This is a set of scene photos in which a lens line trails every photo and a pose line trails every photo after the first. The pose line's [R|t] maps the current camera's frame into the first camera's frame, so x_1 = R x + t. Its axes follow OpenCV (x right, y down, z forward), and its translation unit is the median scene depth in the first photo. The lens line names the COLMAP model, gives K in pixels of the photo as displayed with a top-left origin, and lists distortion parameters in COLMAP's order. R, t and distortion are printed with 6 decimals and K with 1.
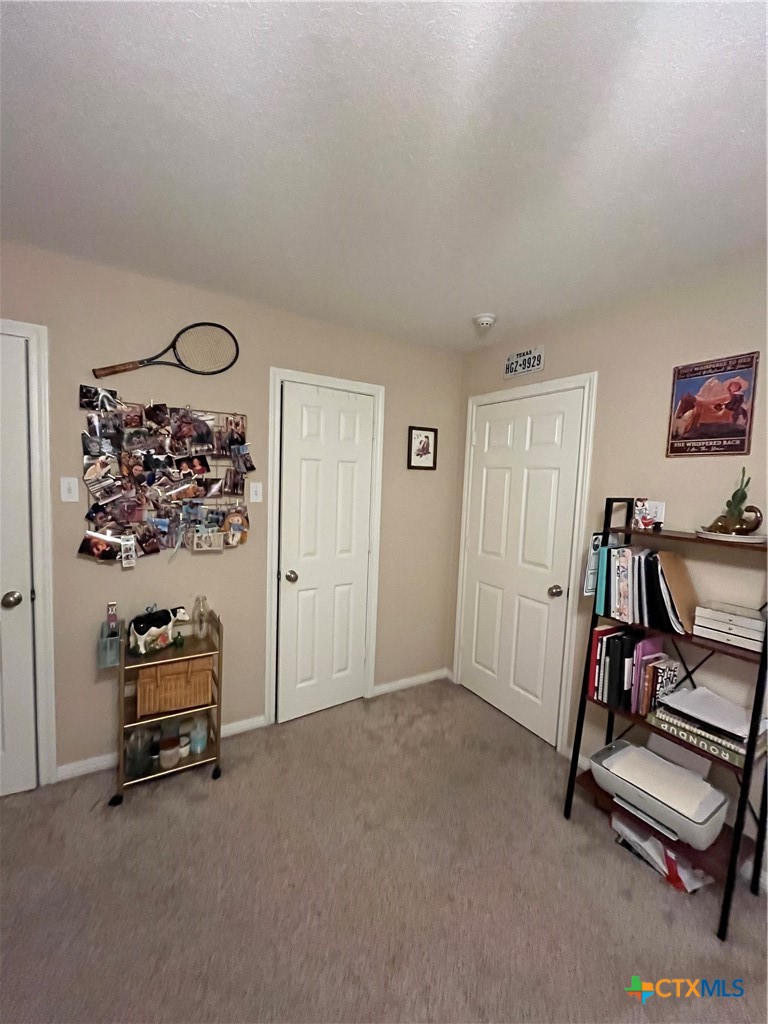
lens RADIAL K [[413.4, 0, 382.8], [0, 413.4, 509.7], [0, 0, 1]] dist [-0.003591, -0.000515]
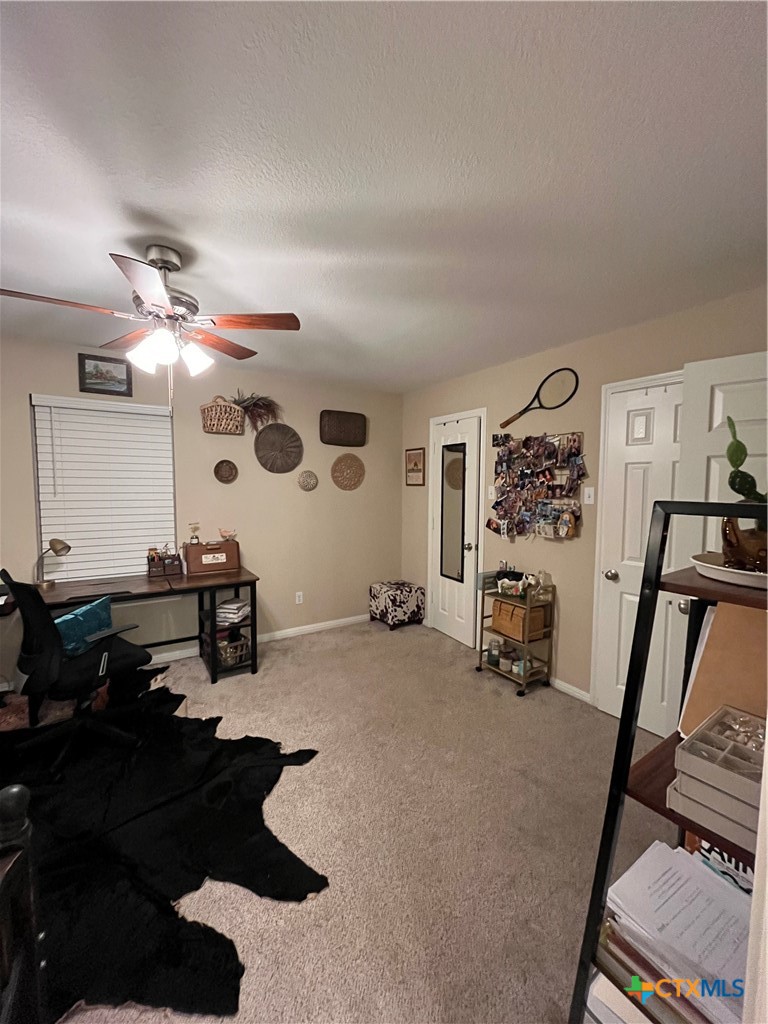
lens RADIAL K [[413.4, 0, 382.1], [0, 413.4, 510.1], [0, 0, 1]] dist [-0.003591, -0.000515]
pose [[0.026628, 0.028938, -0.999226, 0.922120], [-0.079951, 0.996440, 0.026727, 0.016069], [0.996443, 0.079178, 0.028847, 0.416007]]
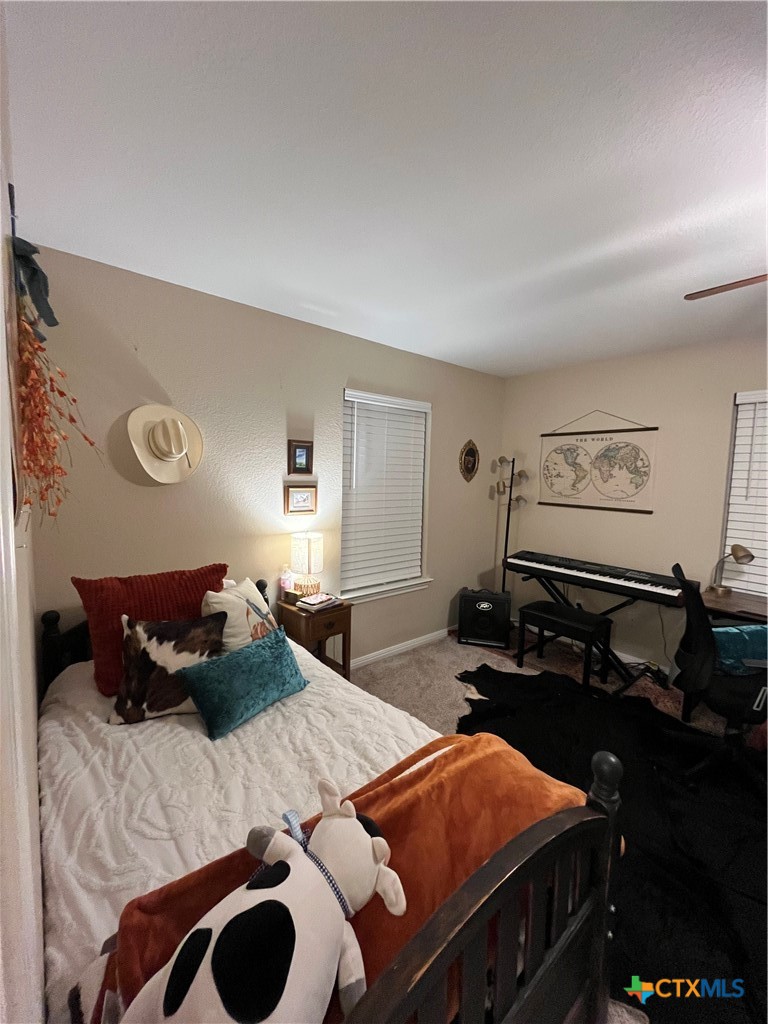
lens RADIAL K [[413.4, 0, 378.6], [0, 413.4, 510.4], [0, 0, 1]] dist [-0.003591, -0.000515]
pose [[-0.985476, -0.050456, -0.162148, 0.845718], [-0.075734, 0.985209, 0.153714, 0.017312], [0.151994, 0.163762, -0.974720, 0.441308]]
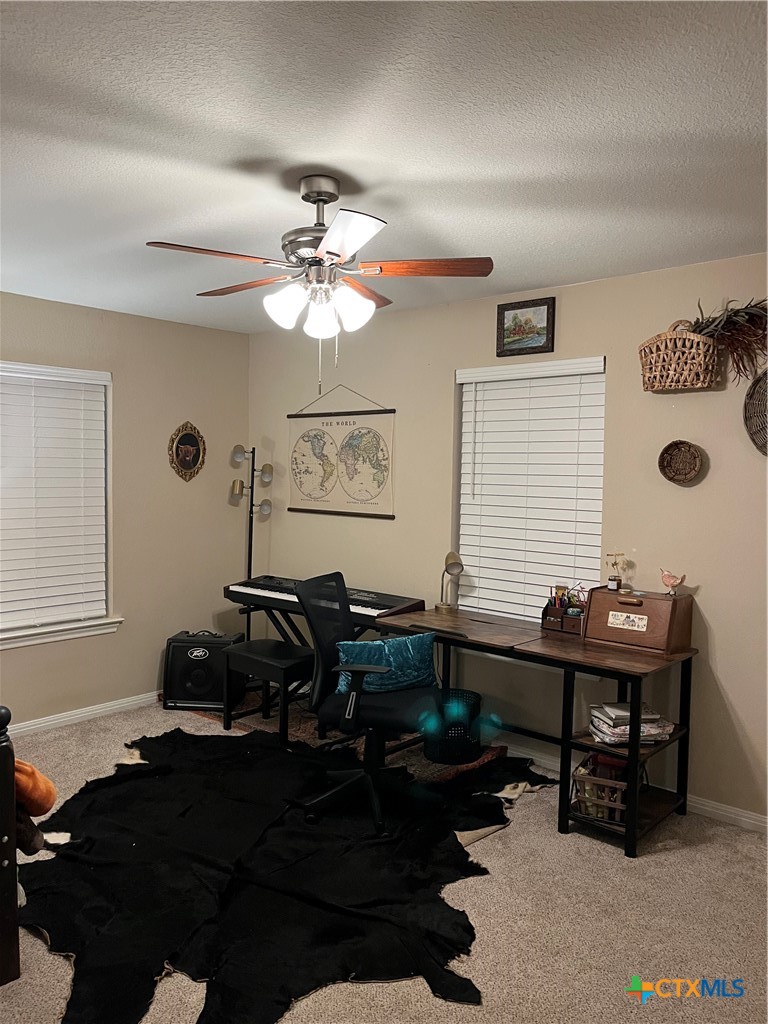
lens RADIAL K [[777.7, 0, 389.5], [0, 777.7, 512.2], [0, 0, 1]] dist [0.039051, -0.052448]
pose [[-0.948126, -0.040268, -0.315335, 0.349058], [-0.078062, 0.991065, 0.108153, -0.069630], [0.308162, 0.127158, -0.942797, 1.179806]]
